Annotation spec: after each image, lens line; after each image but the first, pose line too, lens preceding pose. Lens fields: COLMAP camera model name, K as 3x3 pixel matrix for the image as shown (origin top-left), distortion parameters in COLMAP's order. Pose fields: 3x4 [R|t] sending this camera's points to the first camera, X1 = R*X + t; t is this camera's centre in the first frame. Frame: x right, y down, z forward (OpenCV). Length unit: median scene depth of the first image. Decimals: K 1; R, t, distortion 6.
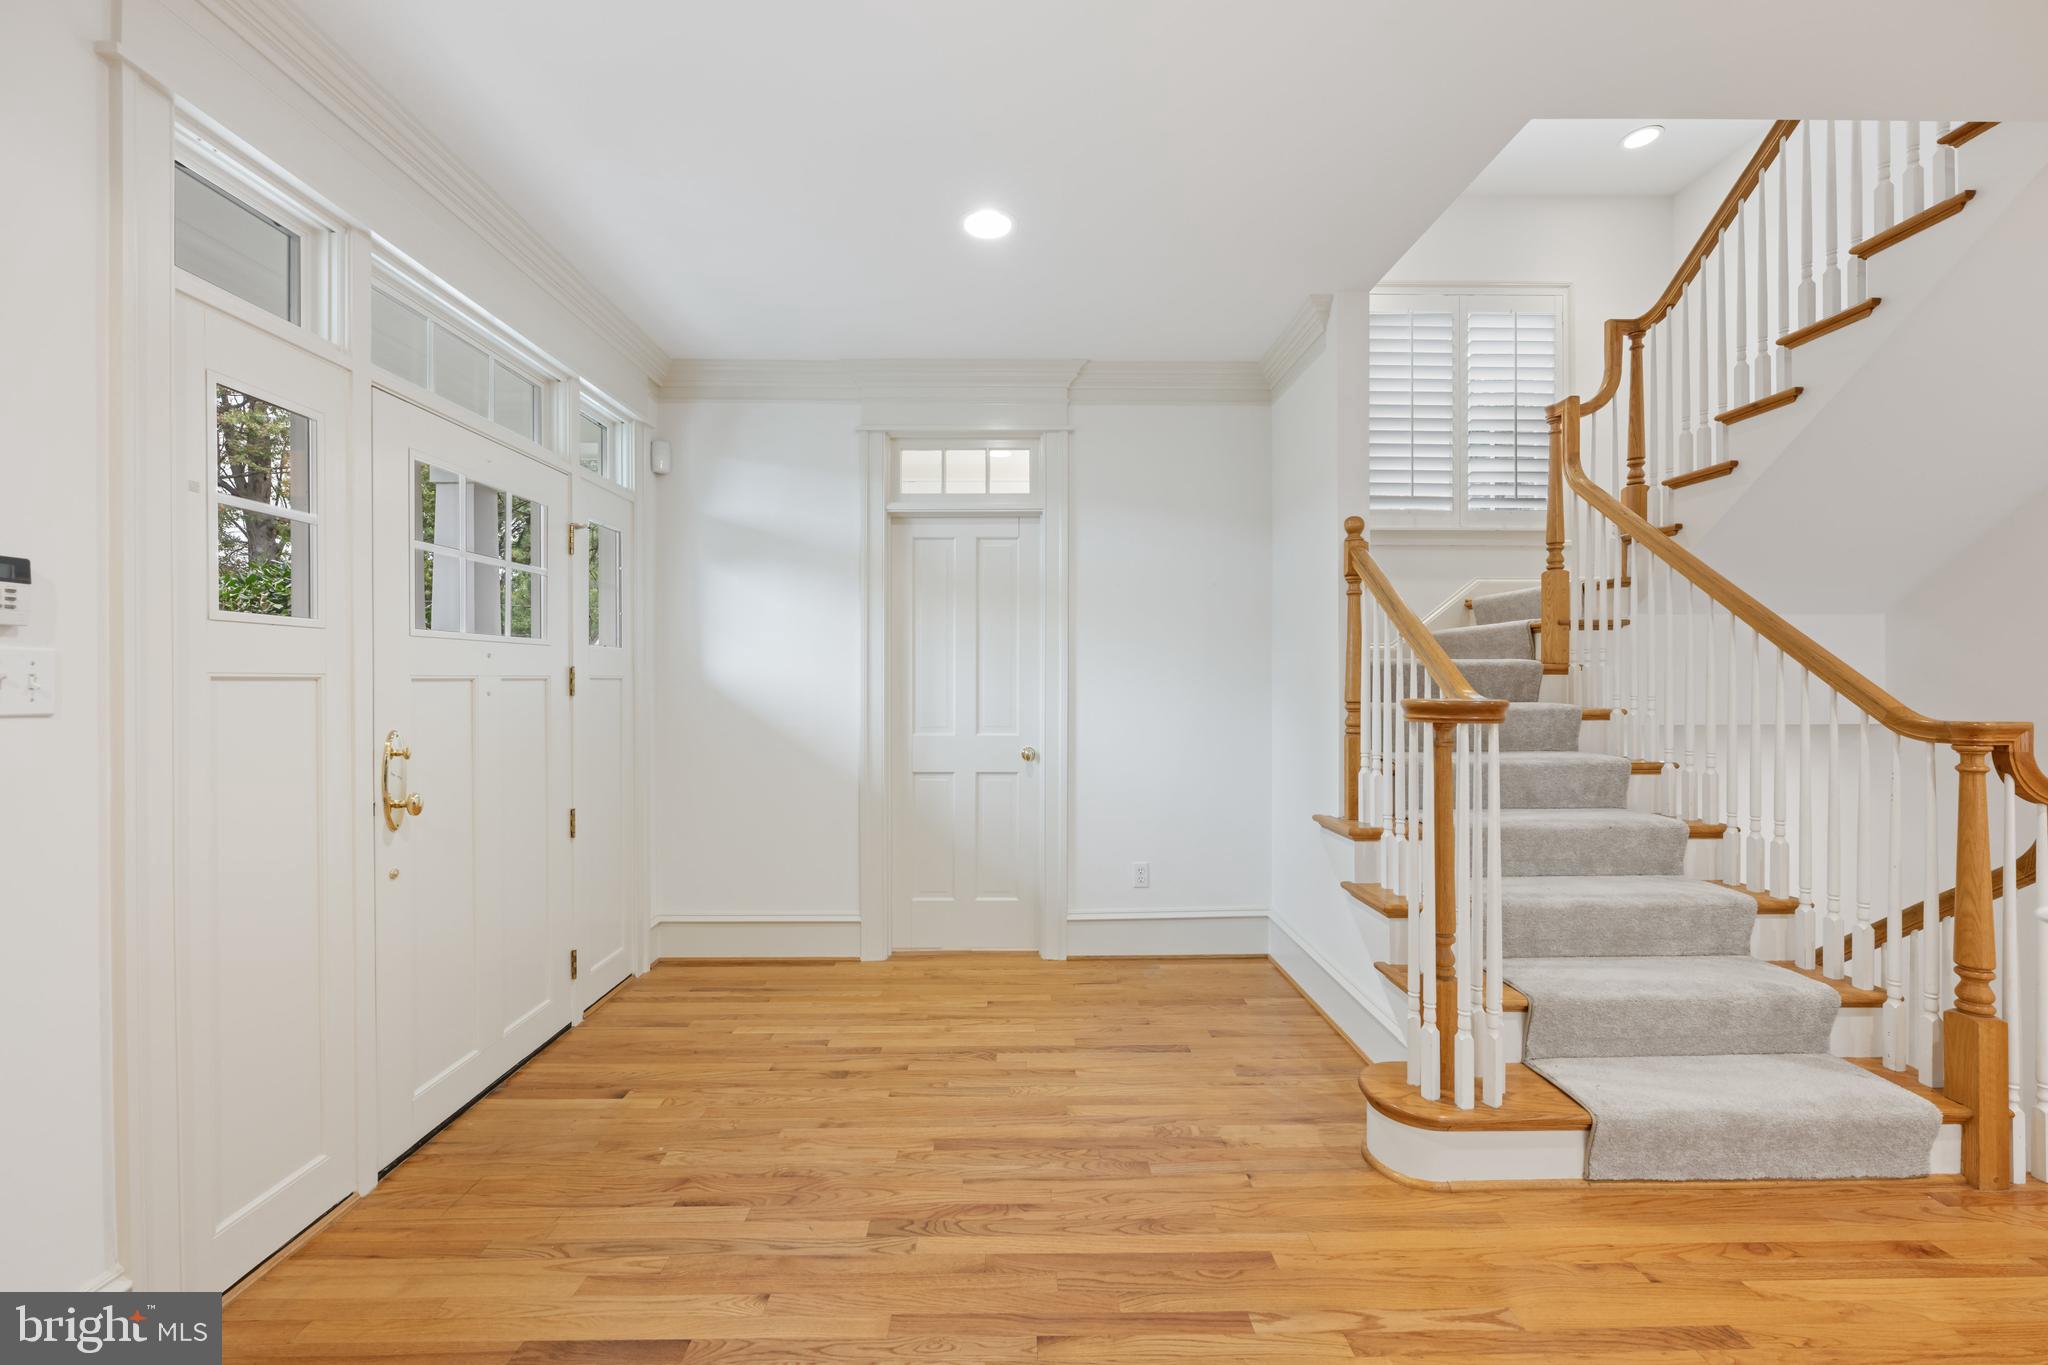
lens RADIAL K [[813.9, 0, 1018.3], [0, 813.9, 679.9], [0, 0, 1]] dist [-0.001812, 0.000115]
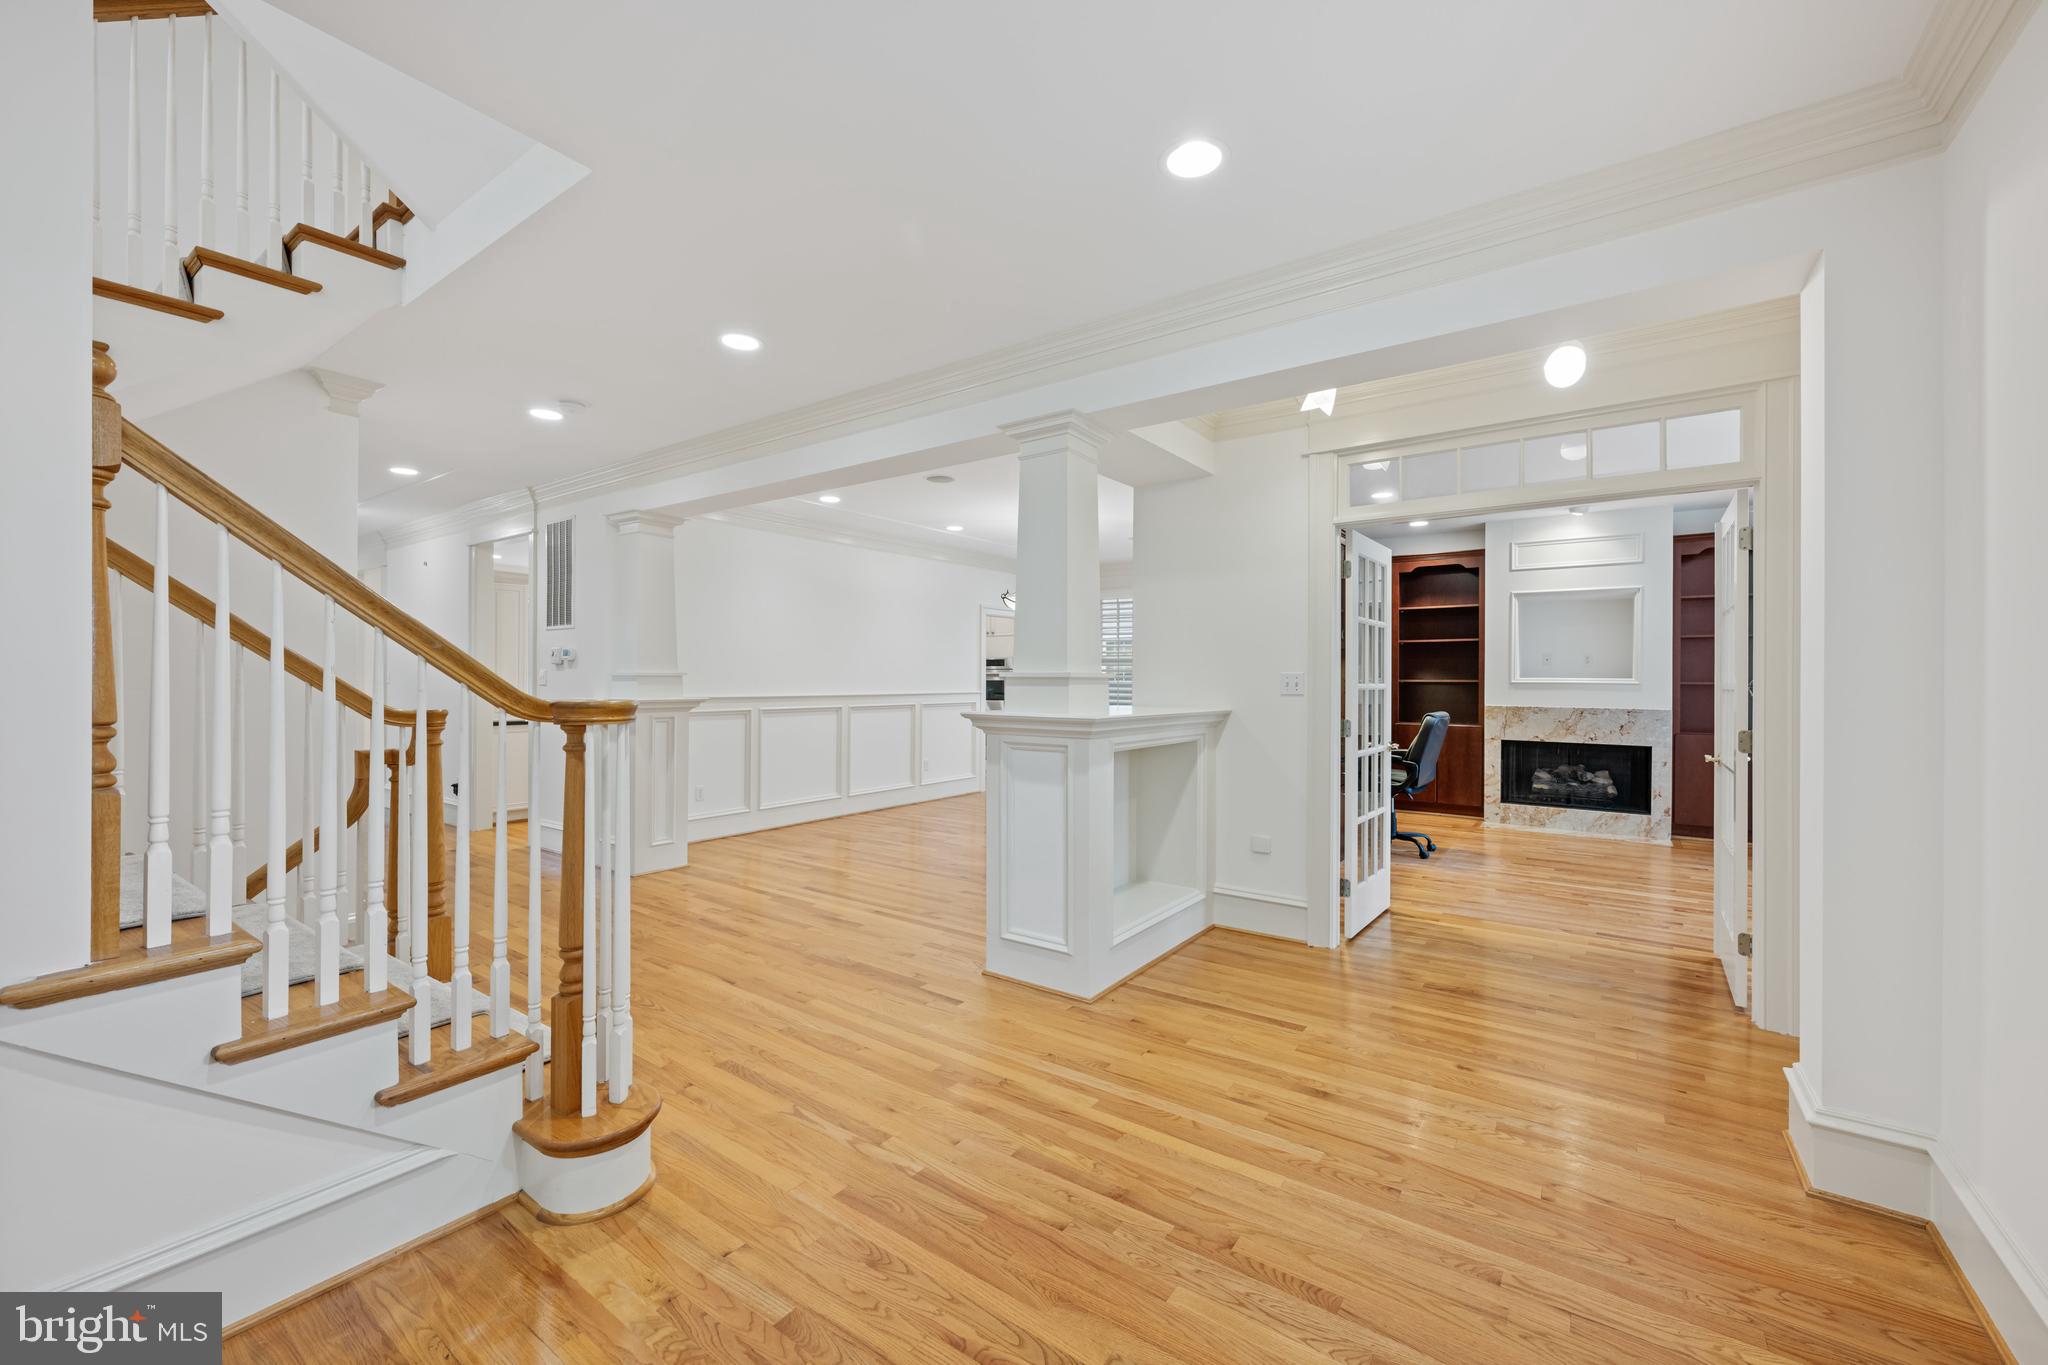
lens RADIAL K [[813.9, 0, 1018.1], [0, 813.9, 682.4], [0, 0, 1]] dist [-0.001812, 0.000115]
pose [[-0.801247, -0.004428, 0.598317, -0.547160], [-0.004204, 0.999990, 0.001771, -0.004029], [-0.598318, -0.001096, -0.801258, 1.713052]]
